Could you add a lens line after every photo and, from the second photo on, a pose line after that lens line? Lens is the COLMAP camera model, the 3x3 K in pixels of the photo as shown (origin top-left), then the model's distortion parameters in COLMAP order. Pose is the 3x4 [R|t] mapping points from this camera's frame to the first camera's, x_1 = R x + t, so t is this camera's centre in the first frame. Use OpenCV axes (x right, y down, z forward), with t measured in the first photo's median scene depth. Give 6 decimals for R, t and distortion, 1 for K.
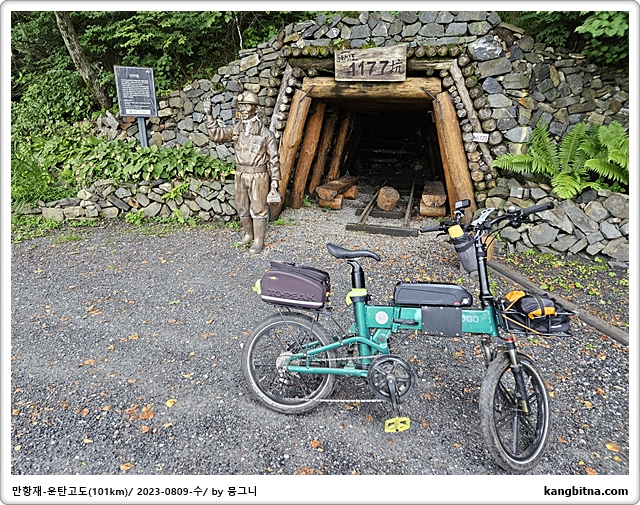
lens RADIAL K [[445.0, 0, 307.0], [0, 445.0, 250.2], [0, 0, 1]] dist [0.040545, -0.007621]
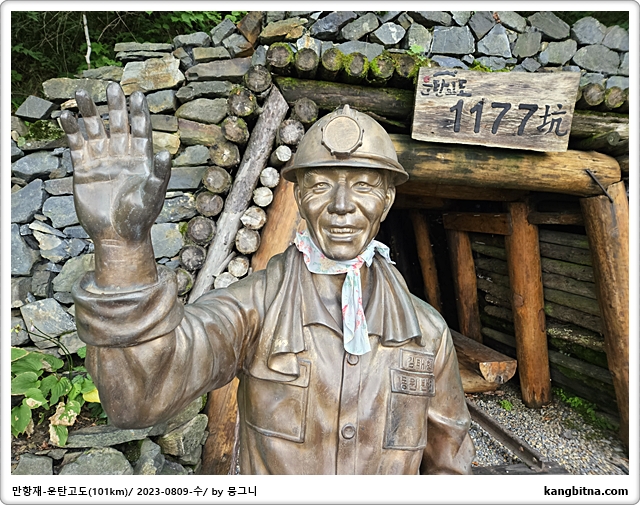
lens RADIAL K [[424.2, 0, 313.7], [0, 424.2, 231.2], [0, 0, 1]] dist [0.042364, -0.036641]
pose [[0.881495, 0.001864, 0.472190, -0.196396], [0.107173, 0.973105, -0.203915, -0.235447], [-0.459870, 0.230356, 0.857587, 0.748005]]
